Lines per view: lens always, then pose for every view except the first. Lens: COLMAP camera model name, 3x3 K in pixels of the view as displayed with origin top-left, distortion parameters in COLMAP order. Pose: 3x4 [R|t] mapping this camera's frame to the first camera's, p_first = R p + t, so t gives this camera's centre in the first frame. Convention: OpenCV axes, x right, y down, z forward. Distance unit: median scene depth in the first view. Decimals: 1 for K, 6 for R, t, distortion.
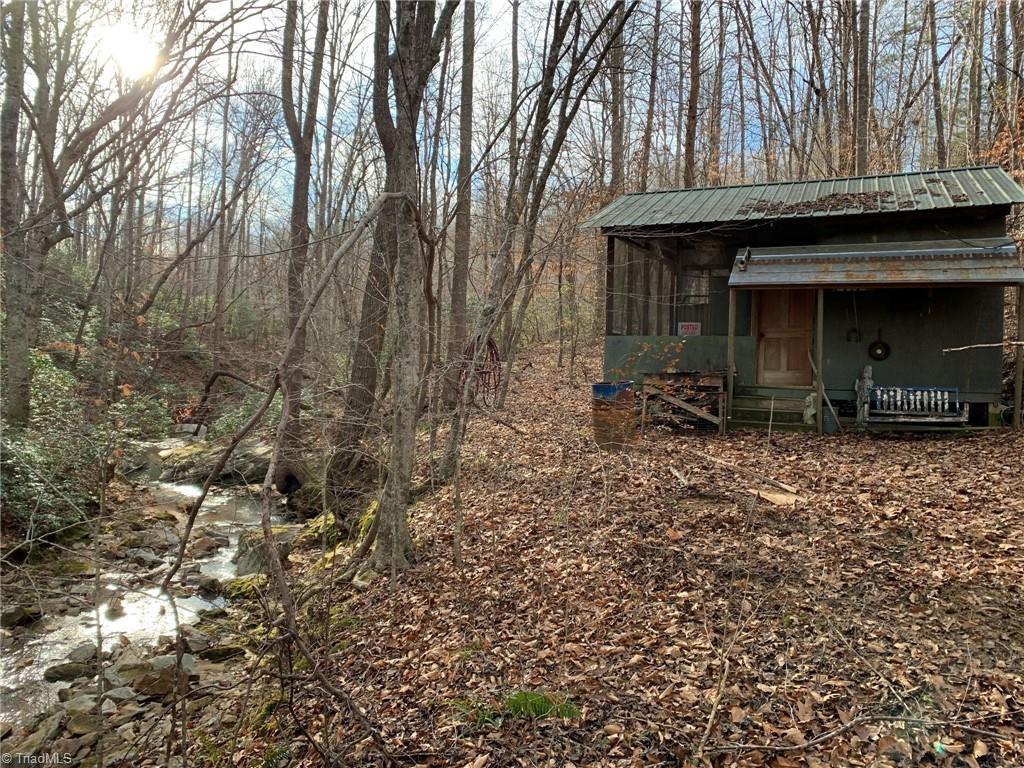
lens RADIAL K [[772.6, 0, 513.5], [0, 772.6, 374.3], [0, 0, 1]] dist [0.040803, -0.043686]
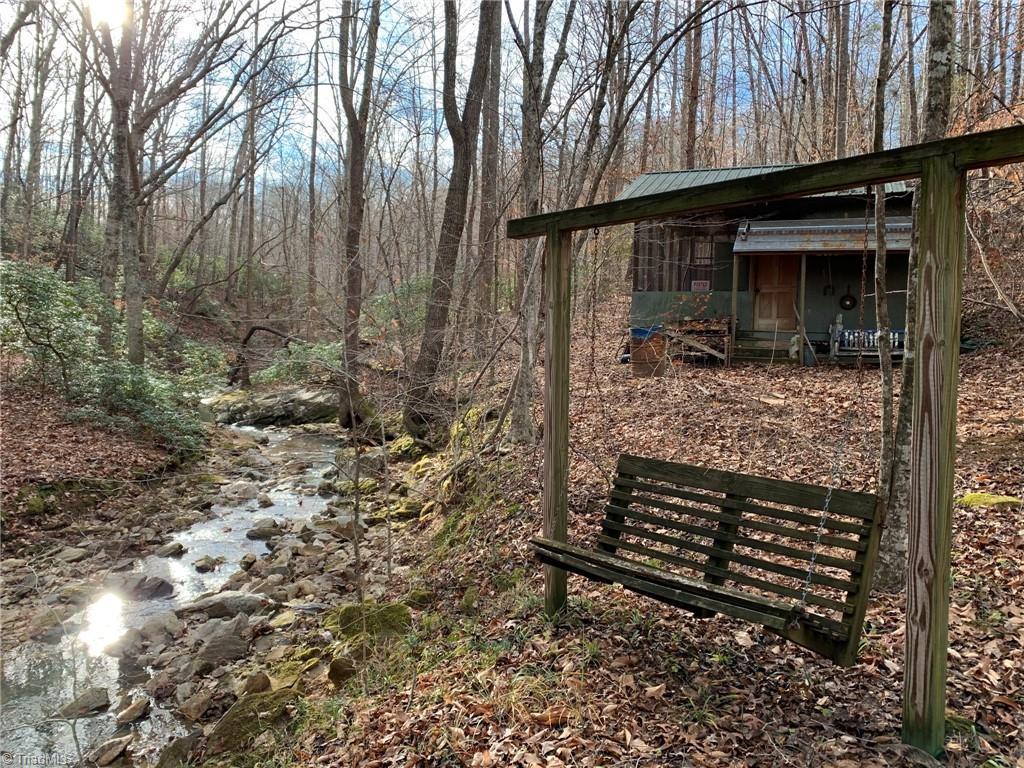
lens RADIAL K [[772.6, 0, 512.9], [0, 772.6, 367.7], [0, 0, 1]] dist [0.040803, -0.043686]
pose [[0.999827, -0.003887, 0.018213, -0.117316], [0.003053, 0.998953, 0.045636, 0.018696], [-0.018372, -0.045572, 0.998792, -0.301717]]
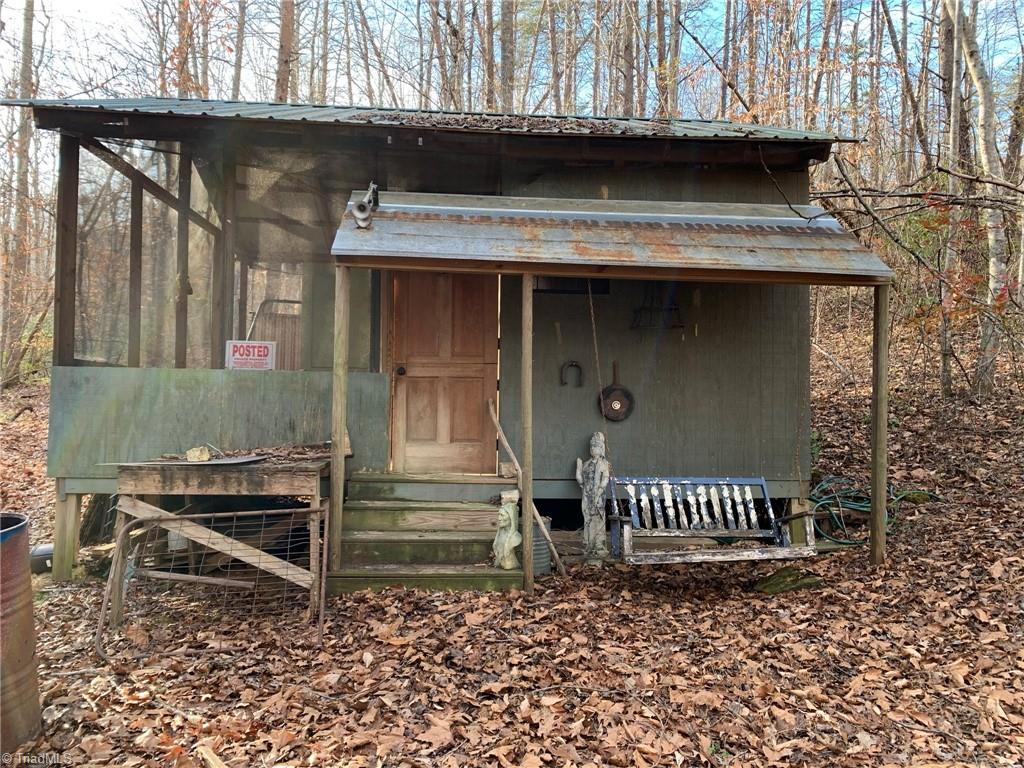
lens RADIAL K [[772.6, 0, 519.4], [0, 772.6, 376.4], [0, 0, 1]] dist [0.040803, -0.043686]
pose [[0.877688, 0.003956, 0.479215, 0.169093], [0.009972, 0.999599, -0.026515, -0.036881], [-0.479128, 0.028051, 0.877297, 0.596935]]
